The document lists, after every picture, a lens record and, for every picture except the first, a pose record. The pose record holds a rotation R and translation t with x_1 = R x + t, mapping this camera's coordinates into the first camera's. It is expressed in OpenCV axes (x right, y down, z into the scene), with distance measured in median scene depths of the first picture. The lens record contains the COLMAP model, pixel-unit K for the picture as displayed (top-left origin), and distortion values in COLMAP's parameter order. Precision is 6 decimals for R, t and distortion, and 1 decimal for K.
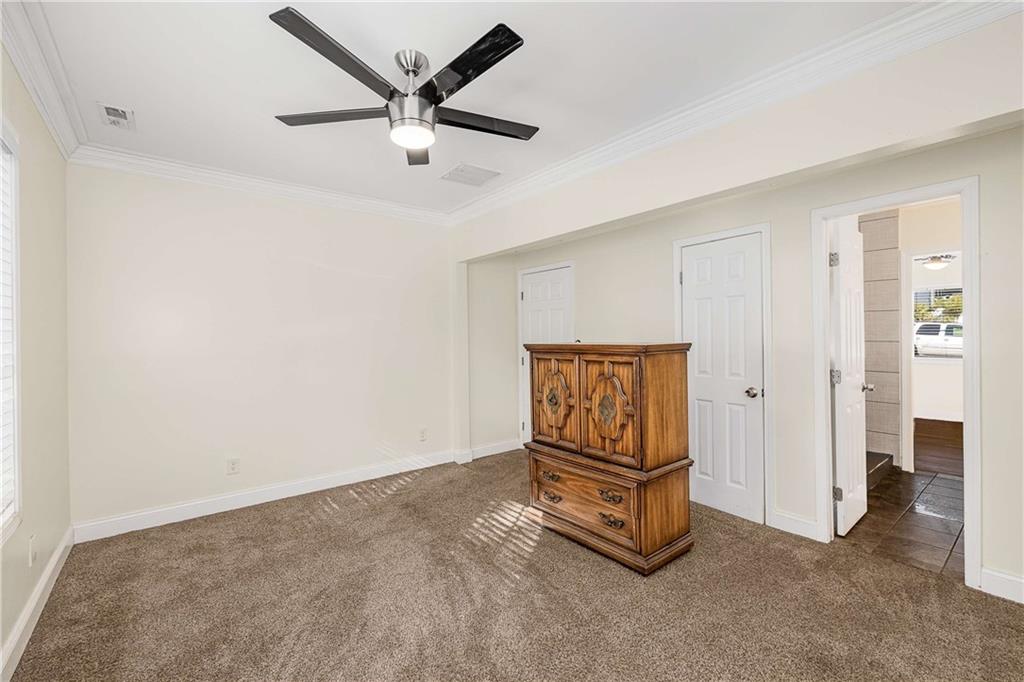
lens RADIAL K [[435.2, 0, 512.0], [0, 435.2, 341.0], [0, 0, 1]] dist [-0.000505, 0.000363]
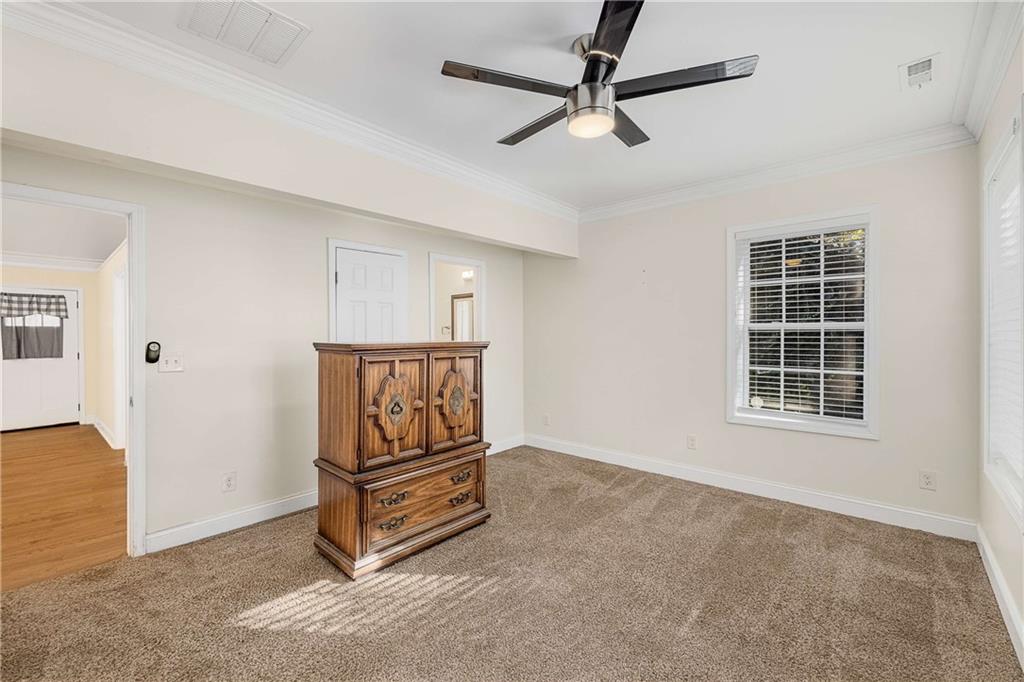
lens RADIAL K [[435.2, 0, 512.0], [0, 435.2, 341.0], [0, 0, 1]] dist [-0.000505, 0.000363]
pose [[-0.172366, 0.003246, 0.985028, -0.859595], [0.015262, 0.999883, -0.000625, 0.007892], [-0.984915, 0.014926, -0.172396, 1.003781]]
